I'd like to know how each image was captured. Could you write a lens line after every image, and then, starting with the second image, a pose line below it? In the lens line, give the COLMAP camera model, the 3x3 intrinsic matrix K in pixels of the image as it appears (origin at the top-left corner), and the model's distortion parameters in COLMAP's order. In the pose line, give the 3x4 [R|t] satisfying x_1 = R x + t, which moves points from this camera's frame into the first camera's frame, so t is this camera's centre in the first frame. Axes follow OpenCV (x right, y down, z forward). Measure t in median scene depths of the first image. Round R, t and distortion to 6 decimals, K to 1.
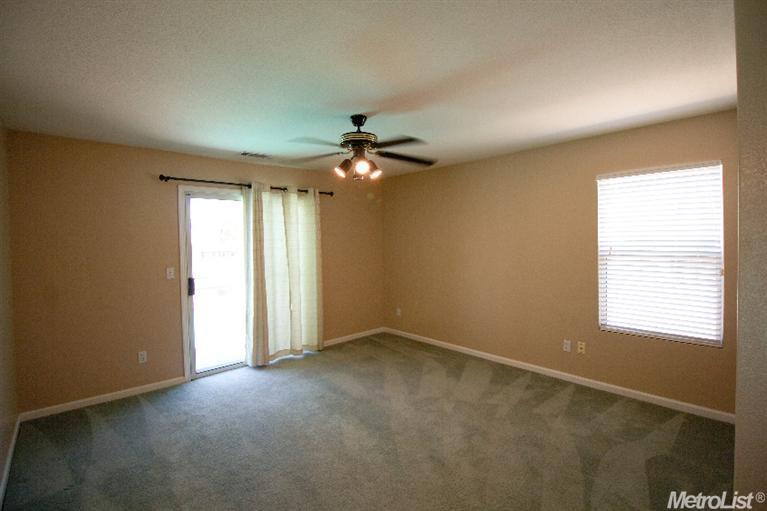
lens RADIAL K [[354.5, 0, 379.1], [0, 354.5, 253.1], [0, 0, 1]] dist [-0.005501, -0.007218]
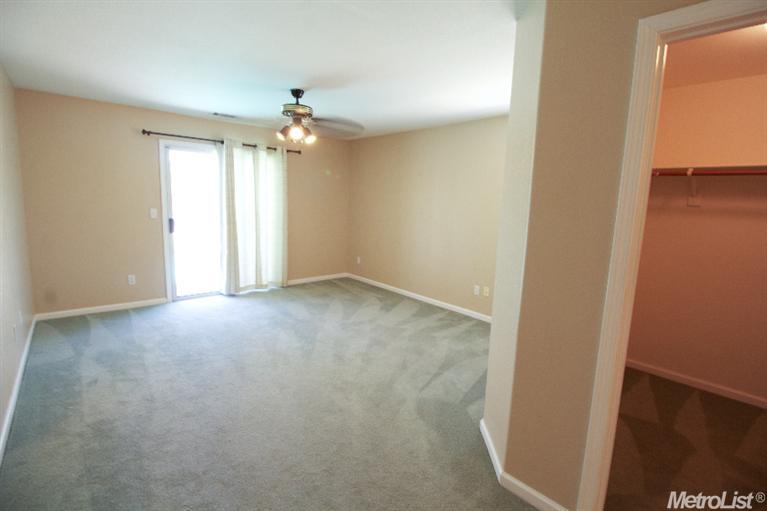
lens RADIAL K [[354.5, 0, 387.4], [0, 354.5, 254.7], [0, 0, 1]] dist [-0.005501, -0.007218]
pose [[0.998583, 0.053212, -0.001134, 0.224583], [-0.052717, 0.991773, 0.116651, 0.013887], [0.007332, -0.116426, 0.993172, -0.217557]]
